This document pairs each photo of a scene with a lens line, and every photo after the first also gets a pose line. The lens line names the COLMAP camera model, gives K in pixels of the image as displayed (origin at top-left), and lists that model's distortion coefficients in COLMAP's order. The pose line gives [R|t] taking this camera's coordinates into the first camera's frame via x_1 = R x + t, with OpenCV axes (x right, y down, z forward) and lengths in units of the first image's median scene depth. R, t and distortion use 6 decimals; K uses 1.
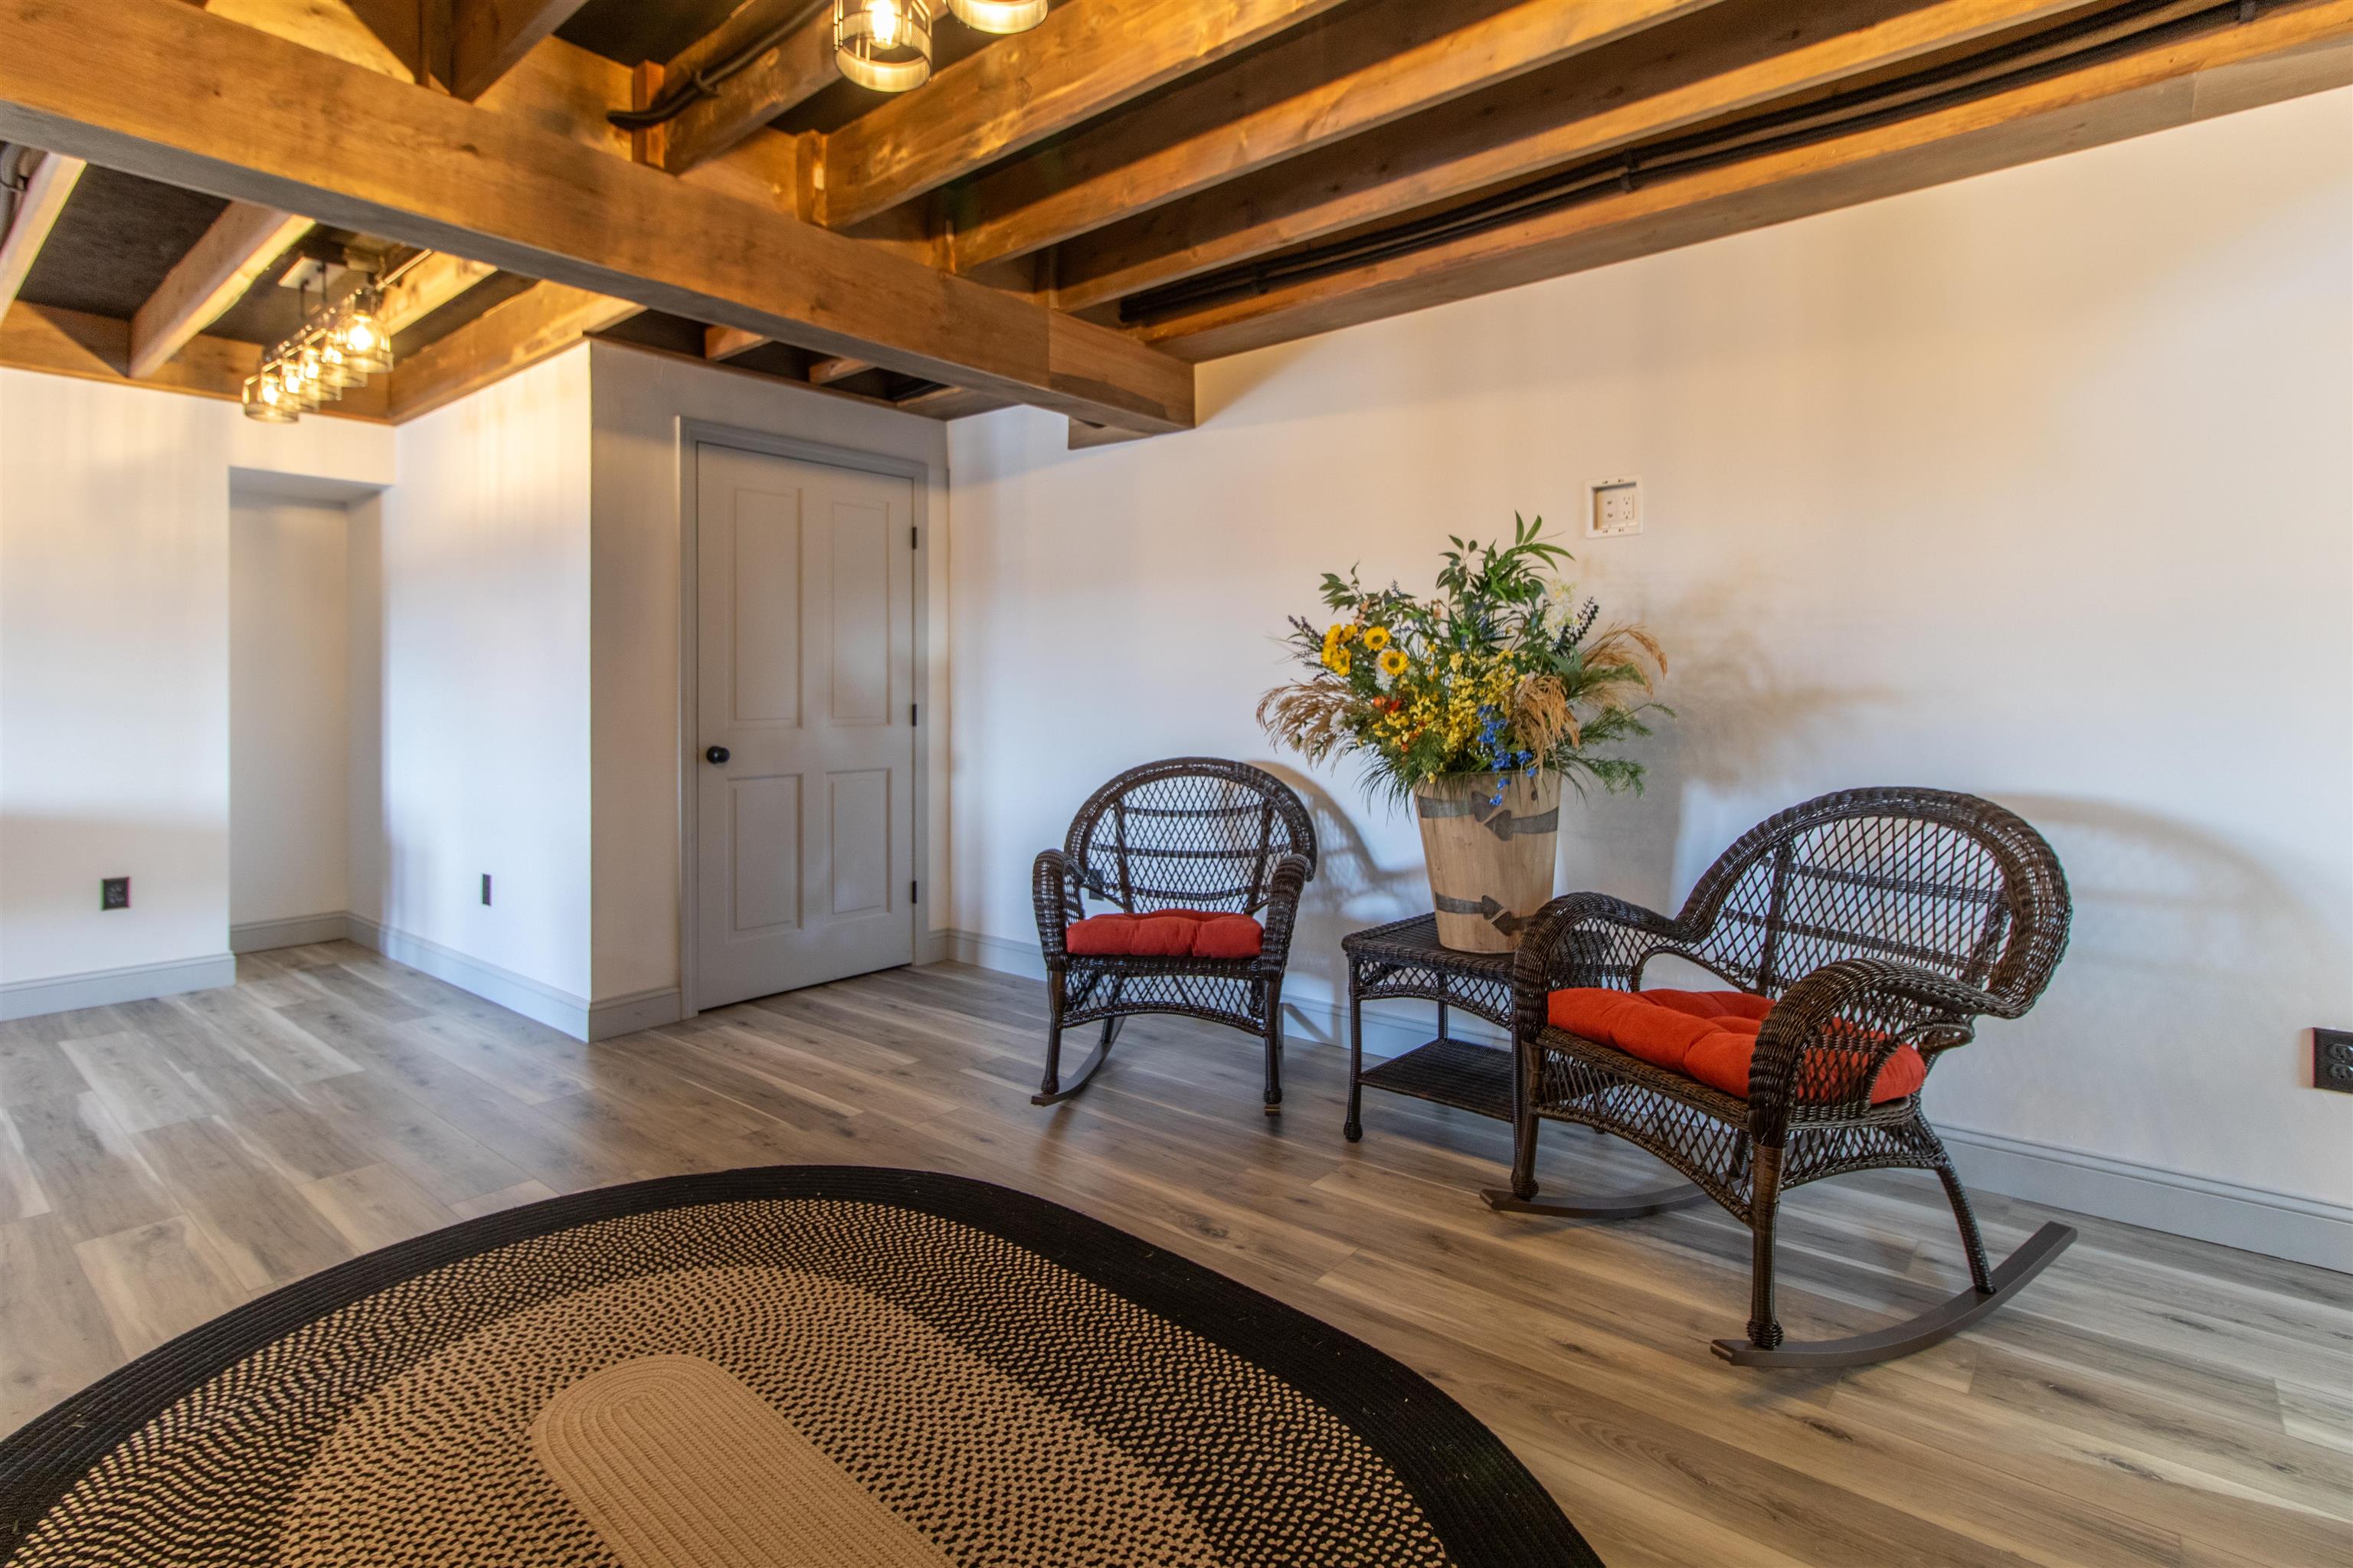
lens RADIAL K [[1122.8, 0, 1171.9], [0, 1122.8, 695.6], [0, 0, 1]] dist [-0.001932, 0.000133]
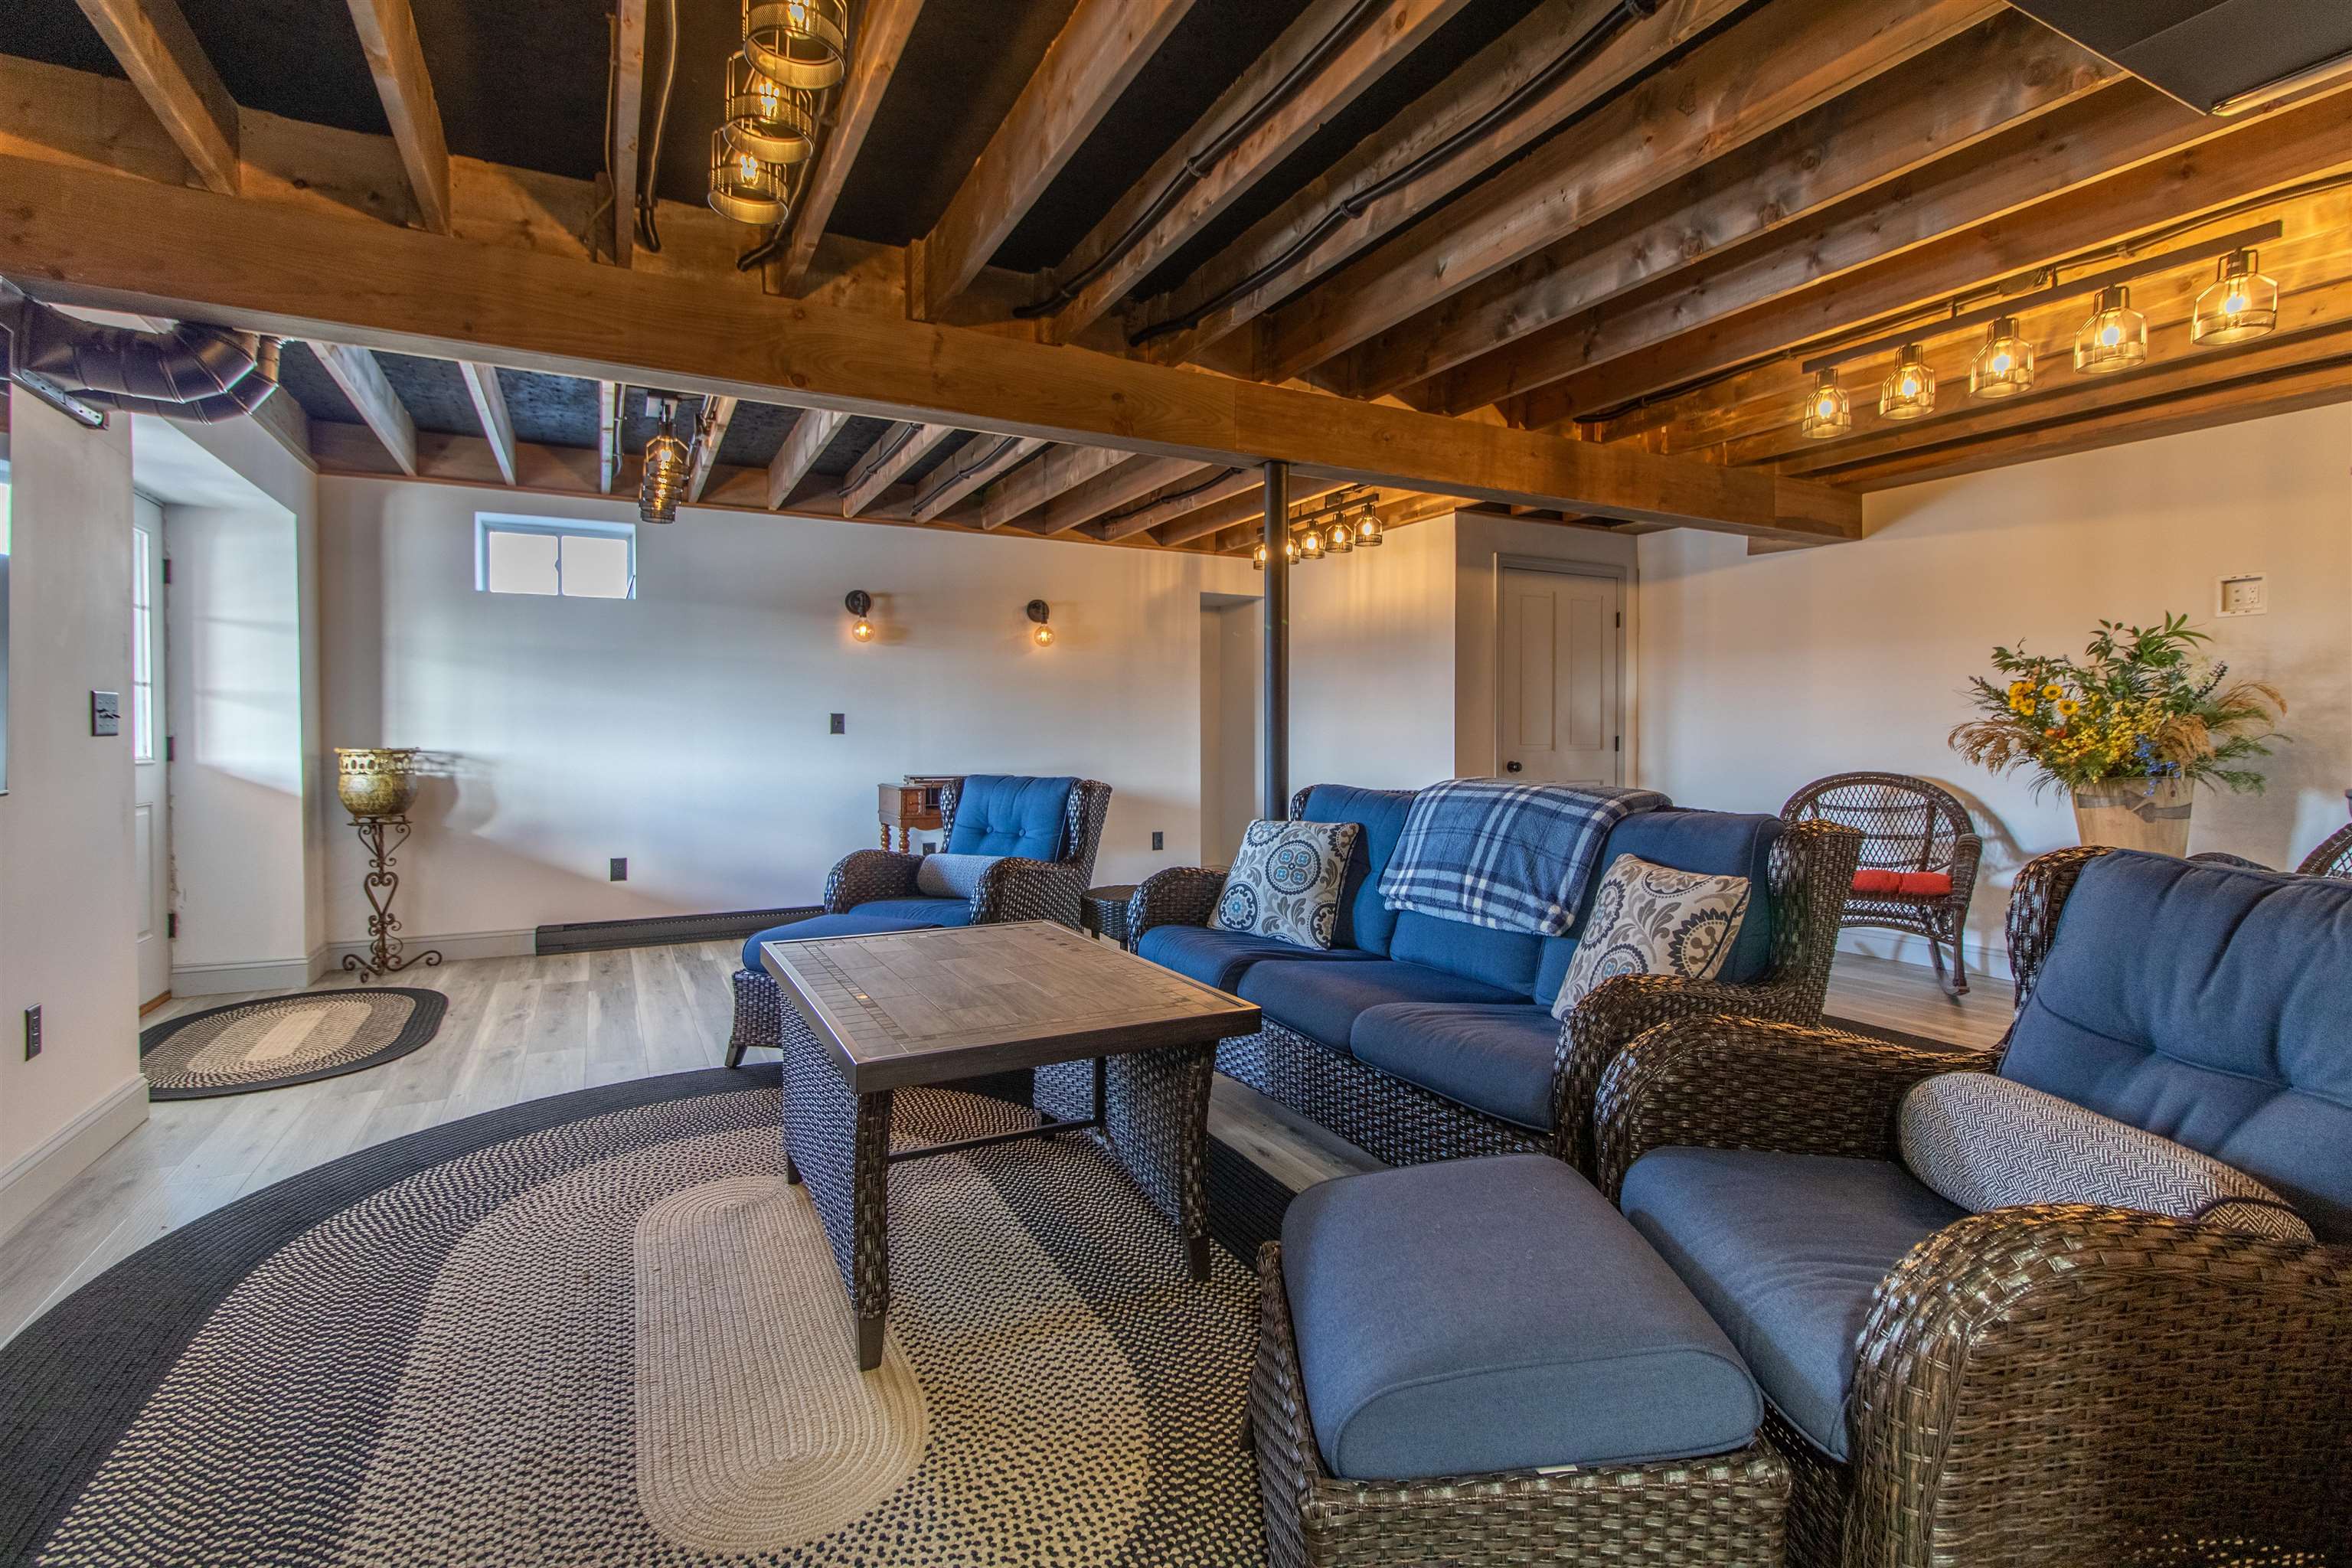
lens RADIAL K [[1103.8, 0, 1219.5], [0, 1103.8, 755.3], [0, 0, 1]] dist [0.001950, 0.001165]
pose [[0.939141, 0.010275, -0.343378, -0.343900], [-0.004058, 0.999815, 0.018819, 0.012502], [0.343508, -0.016280, 0.939009, -0.776643]]
